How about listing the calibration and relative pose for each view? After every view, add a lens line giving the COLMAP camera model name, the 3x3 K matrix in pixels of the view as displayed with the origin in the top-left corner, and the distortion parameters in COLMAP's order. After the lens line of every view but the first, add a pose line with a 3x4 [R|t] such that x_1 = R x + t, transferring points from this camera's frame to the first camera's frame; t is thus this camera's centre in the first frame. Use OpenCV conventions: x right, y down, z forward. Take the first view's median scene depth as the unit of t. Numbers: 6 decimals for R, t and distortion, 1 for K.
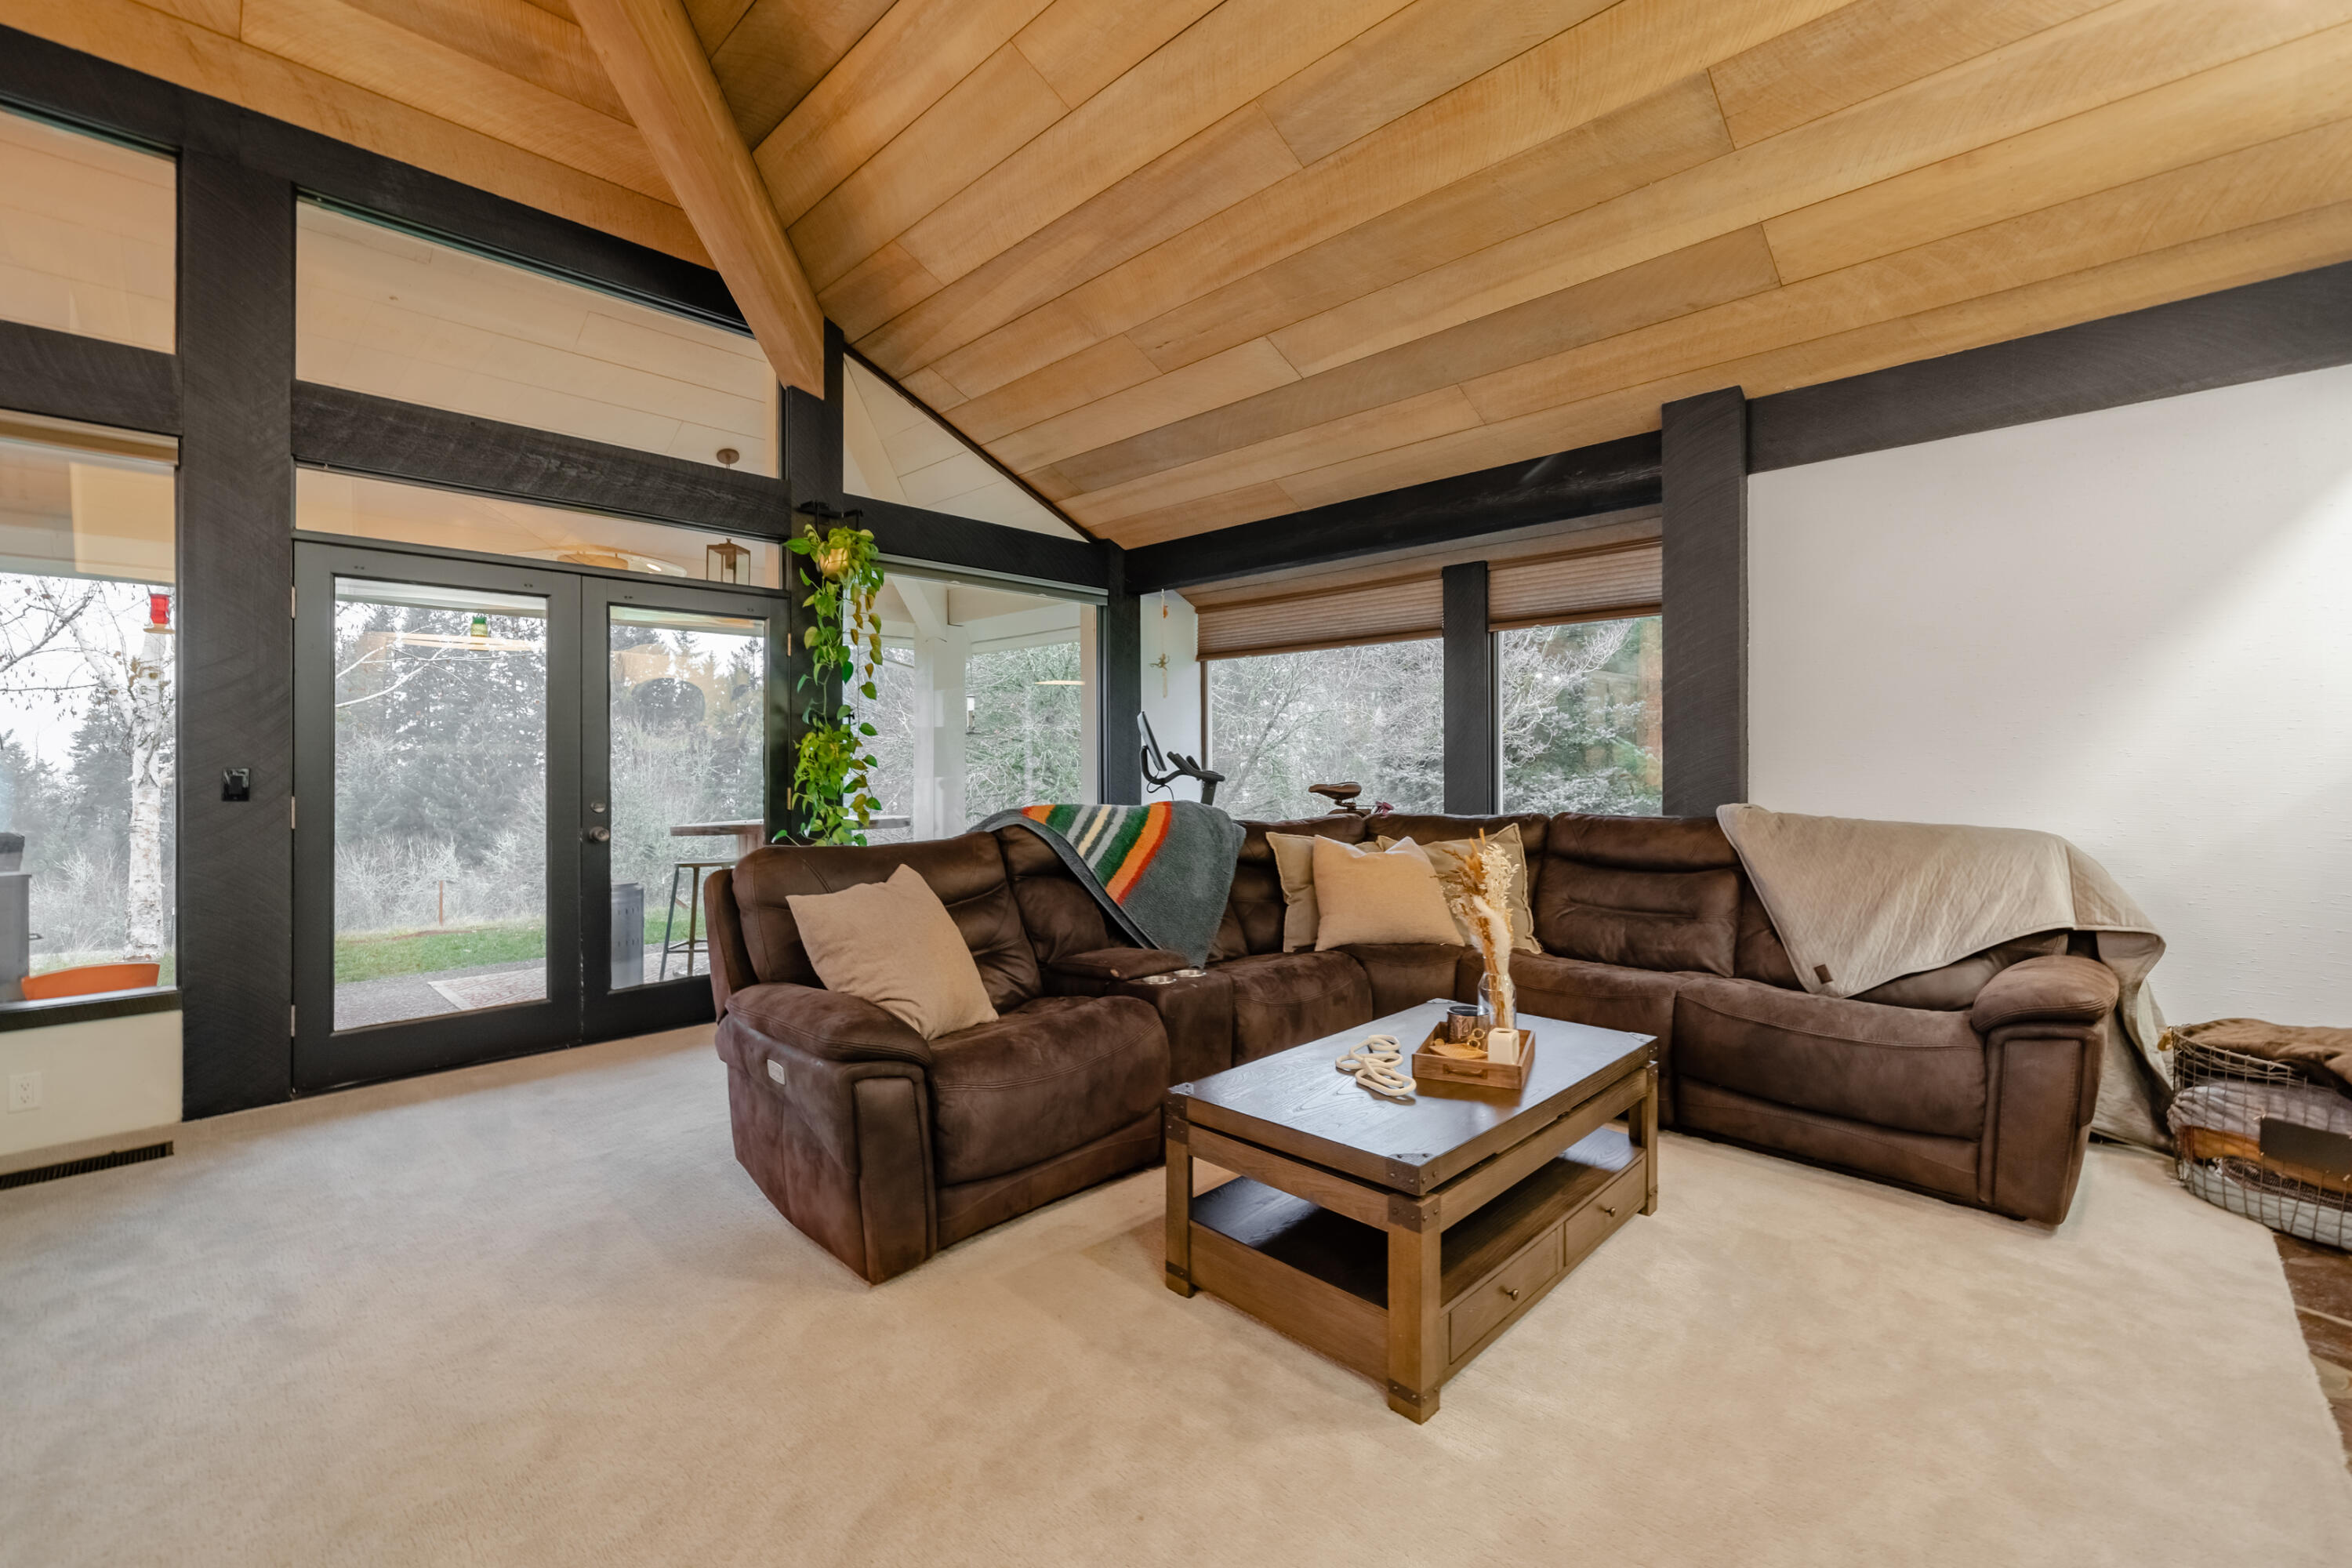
lens RADIAL K [[1006.4, 0, 1162.3], [0, 1006.4, 770.9], [0, 0, 1]] dist [0.001837, 0.000011]
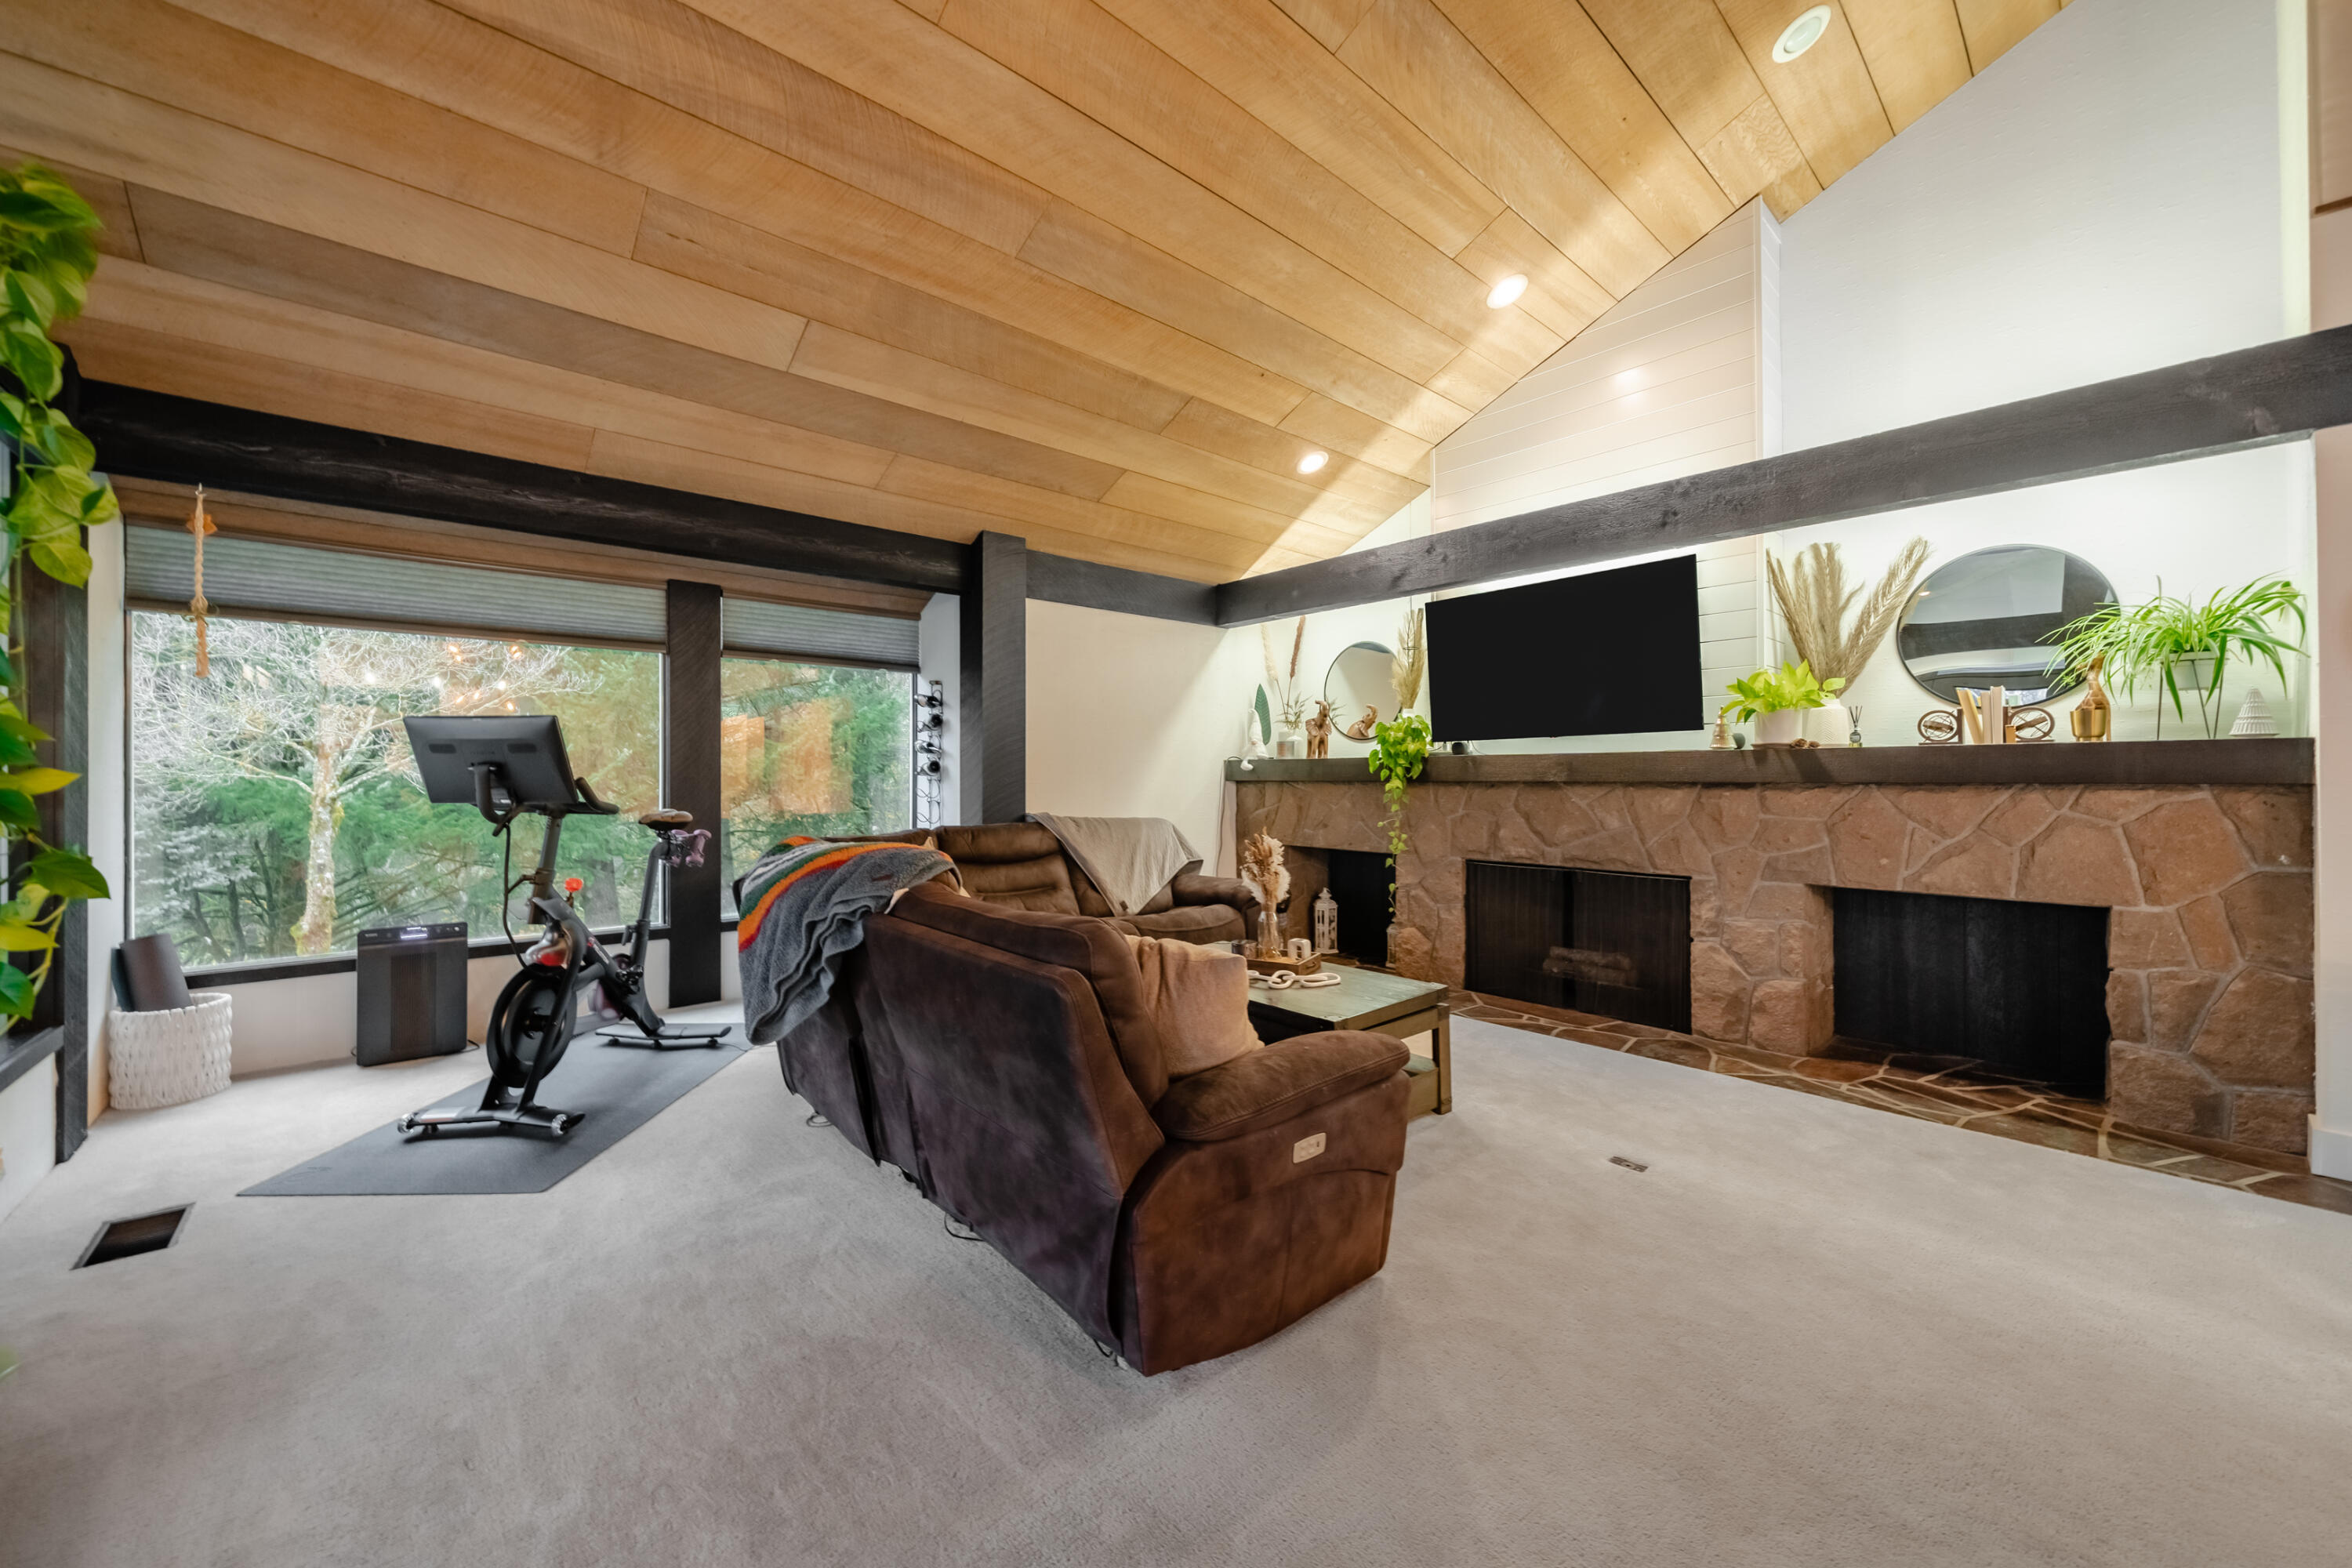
lens RADIAL K [[901.8, 0, 1160.8], [0, 901.8, 779.1], [0, 0, 1]] dist [-0.001187, -0.000087]
pose [[0.058552, 0.000119, 0.998284, -0.789797], [0.009831, 0.999951, -0.000696, -0.014699], [-0.998236, 0.009855, 0.058548, 0.727669]]
